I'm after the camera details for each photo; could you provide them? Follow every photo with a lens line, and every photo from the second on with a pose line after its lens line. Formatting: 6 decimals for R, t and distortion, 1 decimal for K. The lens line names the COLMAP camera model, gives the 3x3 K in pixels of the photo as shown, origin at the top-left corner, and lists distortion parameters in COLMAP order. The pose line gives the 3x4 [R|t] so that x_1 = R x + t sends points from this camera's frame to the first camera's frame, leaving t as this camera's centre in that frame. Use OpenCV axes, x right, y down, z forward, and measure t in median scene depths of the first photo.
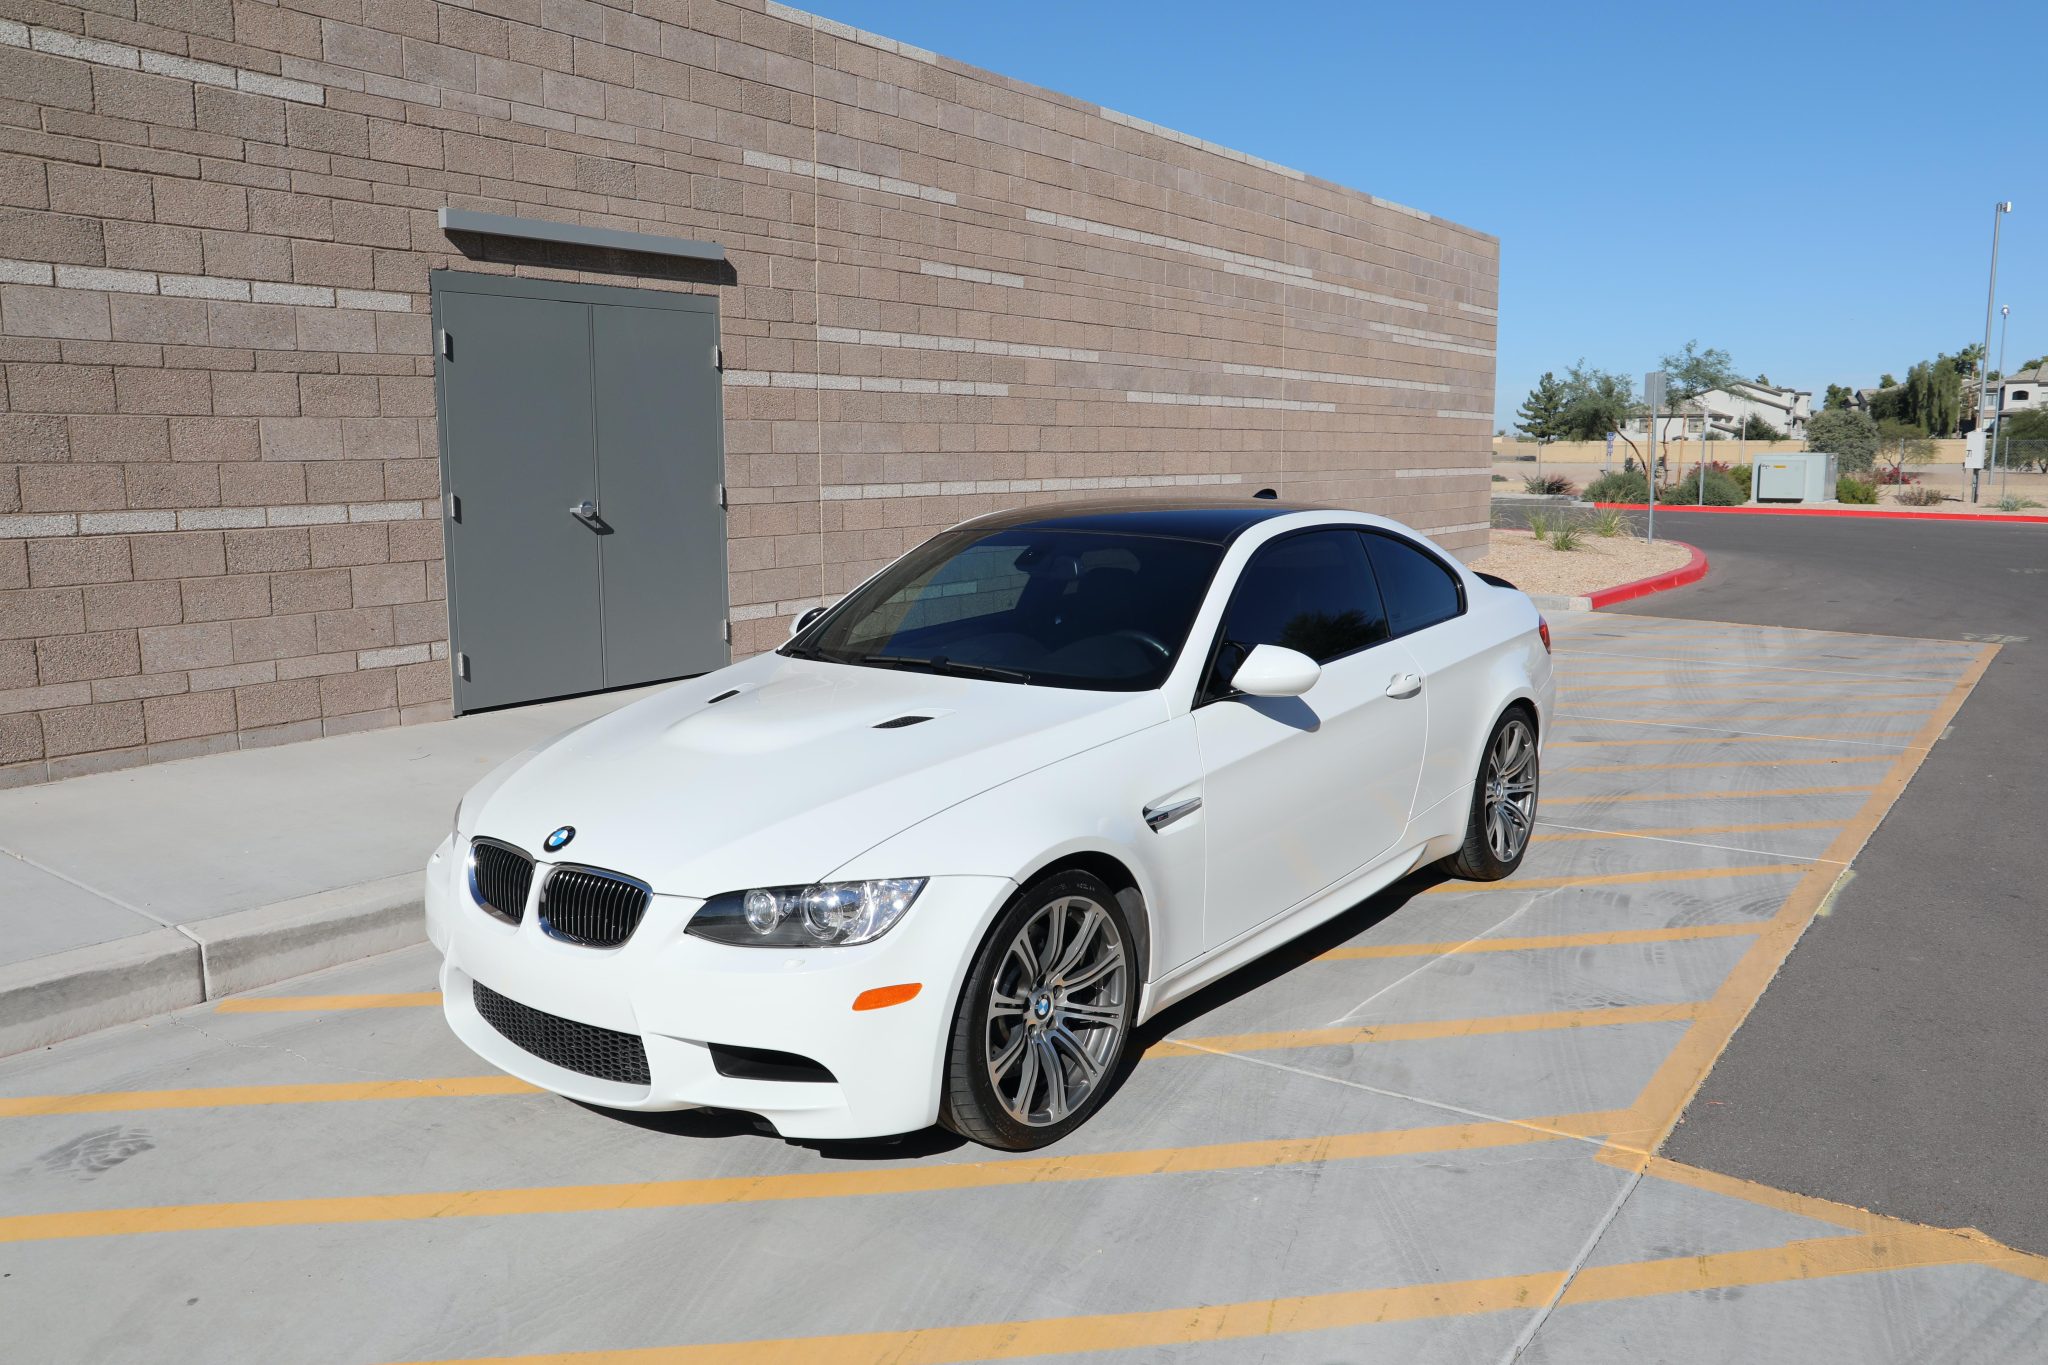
lens RADIAL K [[1537.2, 0, 1033.3], [0, 1537.2, 675.4], [0, 0, 1]] dist [-0.106846, 0.106045]
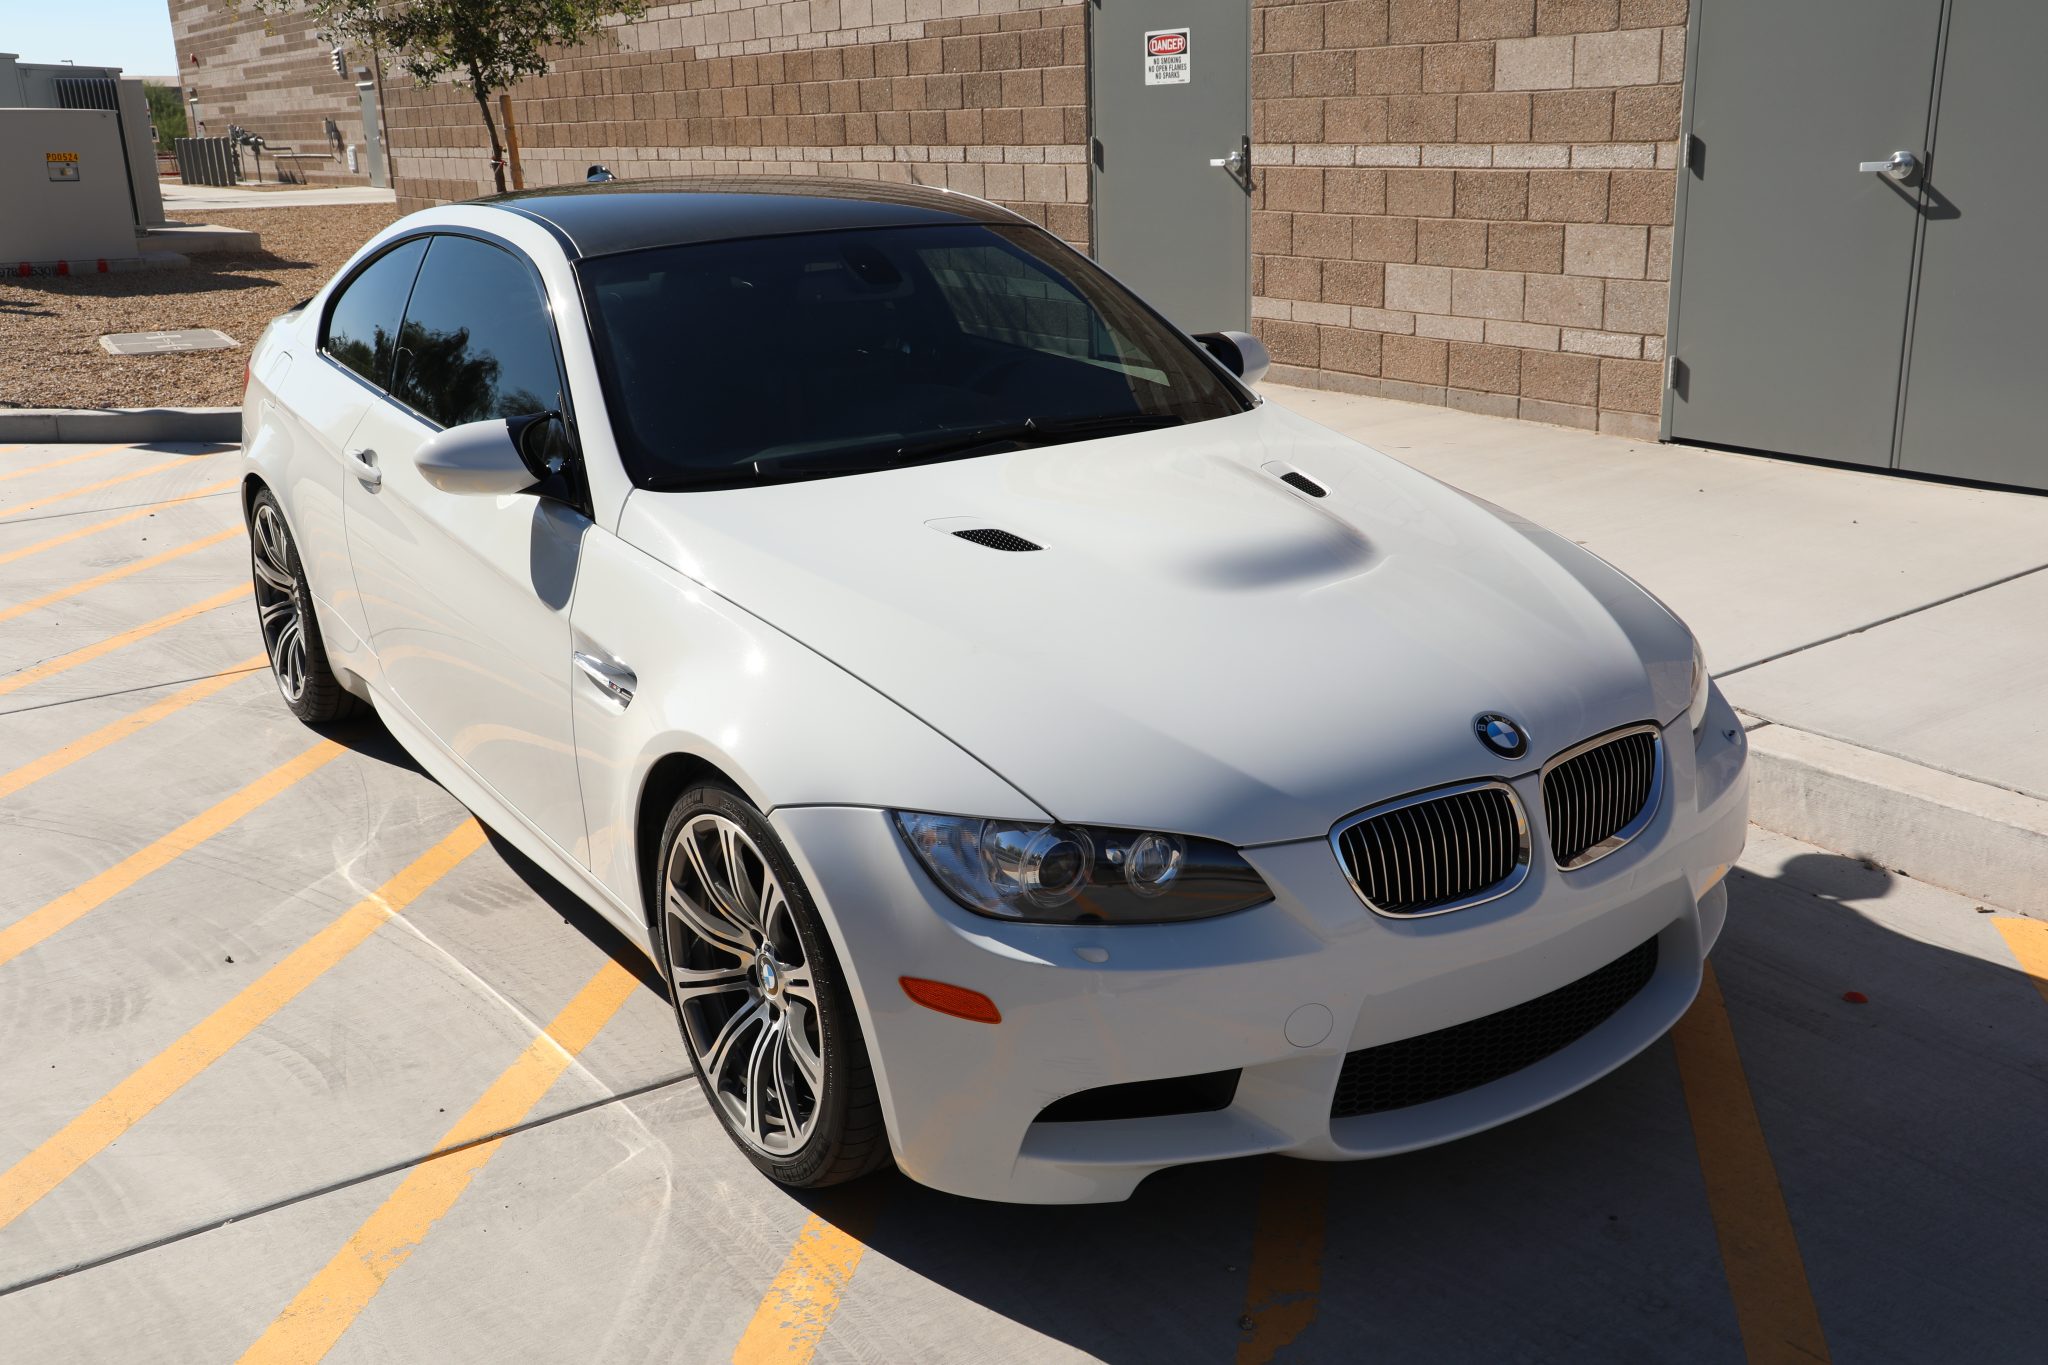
lens RADIAL K [[1872.0, 0, 1026.3], [0, 1872.0, 669.9], [0, 0, 1]] dist [-0.005033, 0.000000]
pose [[-0.353268, 0.282306, -0.891911, 0.616688], [-0.102064, 0.936062, 0.336706, -0.153735], [0.929938, 0.209979, -0.301868, 1.061123]]
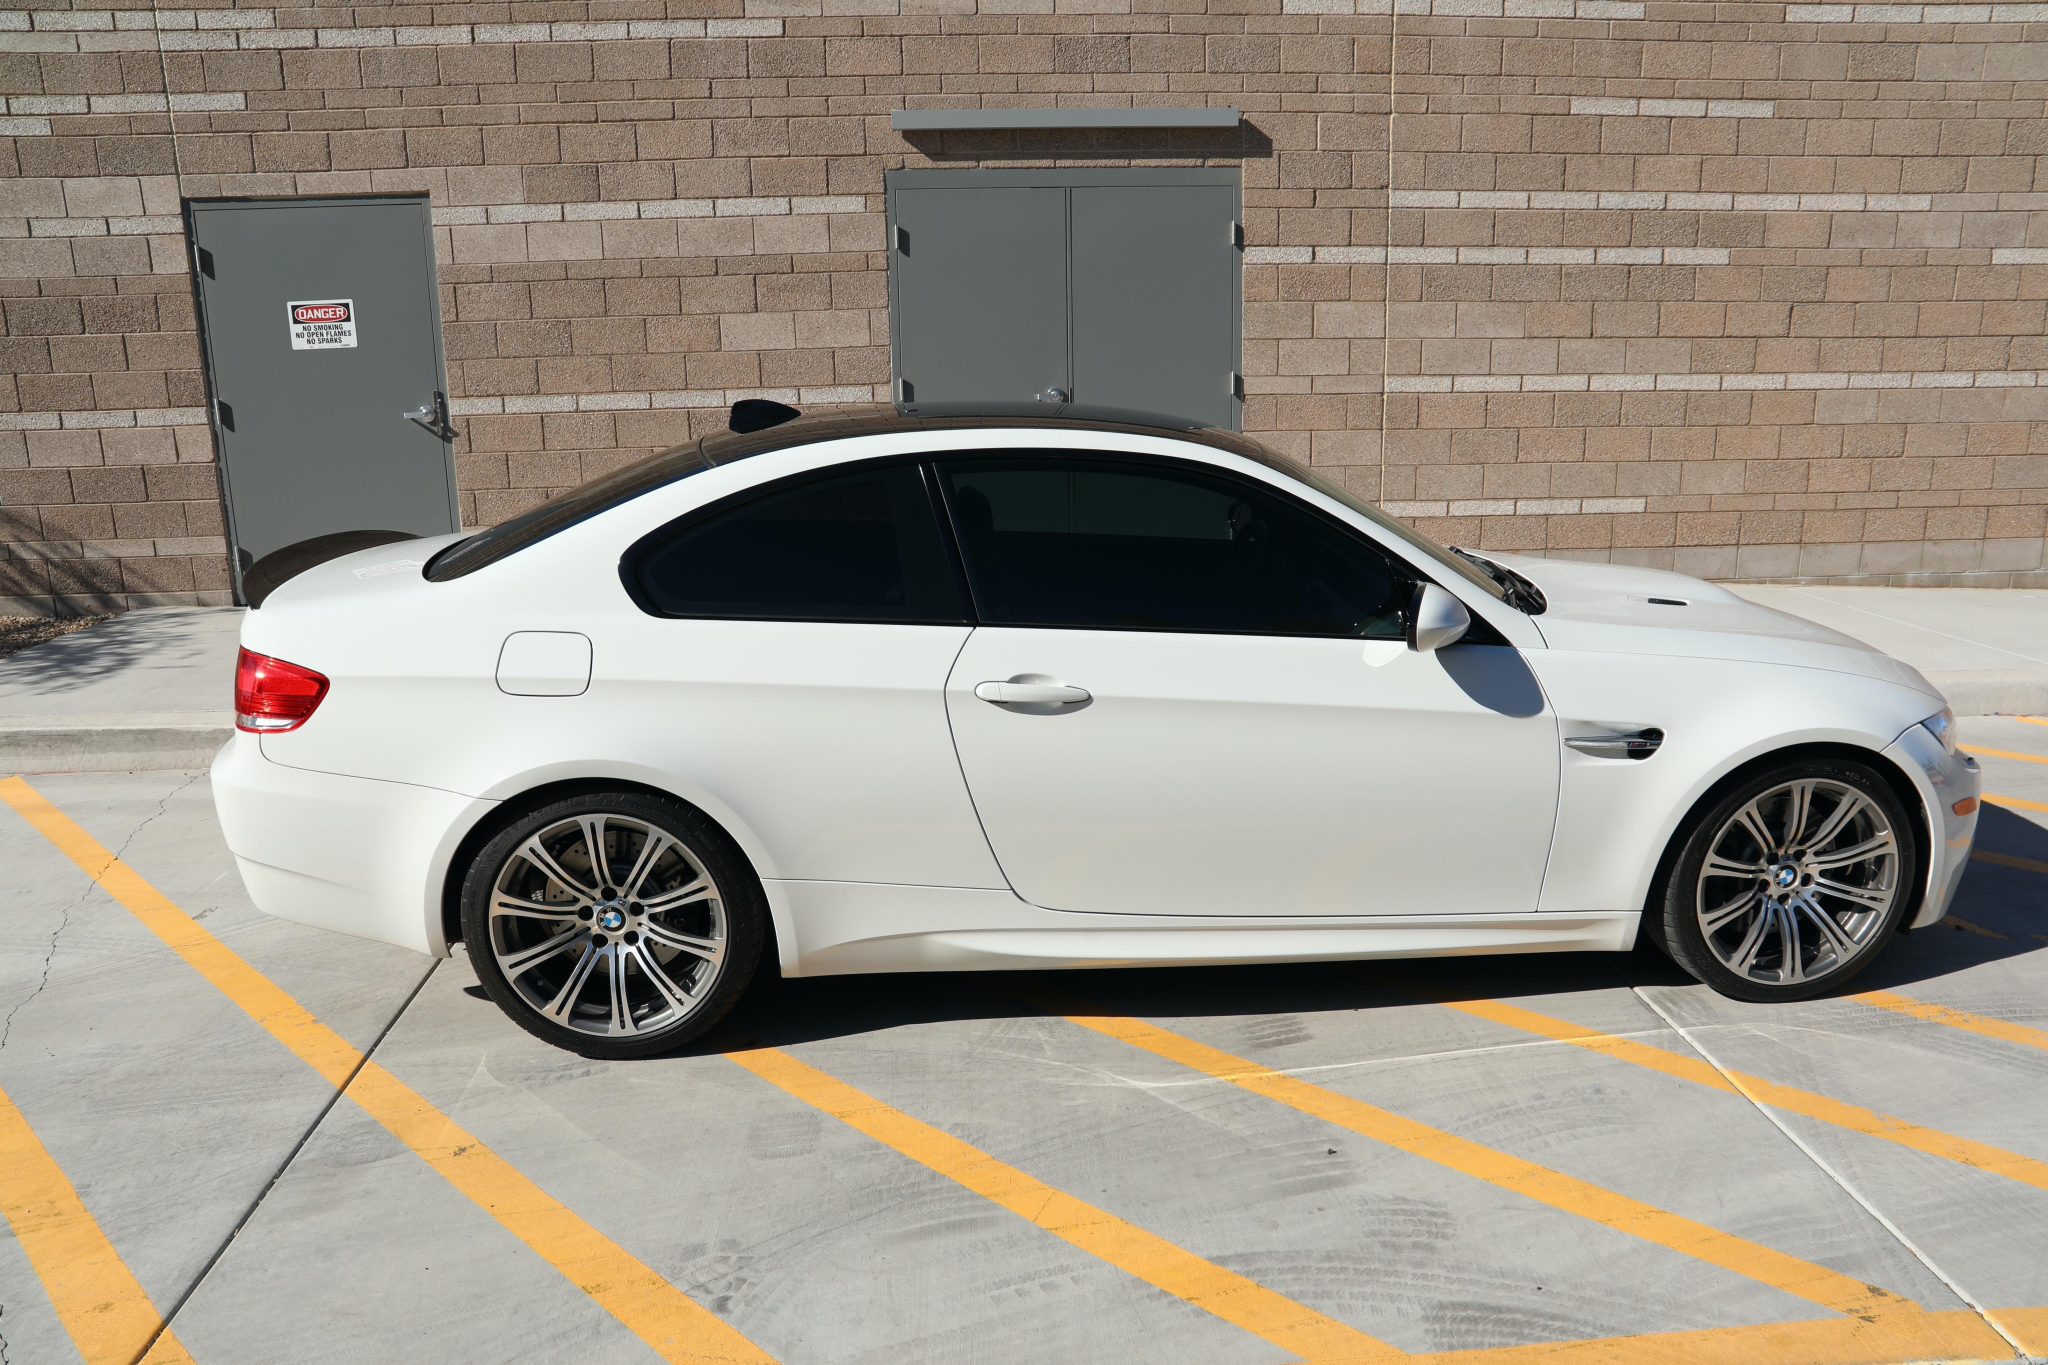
lens RADIAL K [[1412.5, 0, 1027.7], [0, 1412.5, 672.2], [0, 0, 1]] dist [-0.124553, 0.084755]
pose [[0.634980, 0.170009, -0.753590, 0.479350], [-0.095627, 0.985280, 0.141702, -0.066310], [0.766588, -0.017914, 0.641890, 0.435032]]
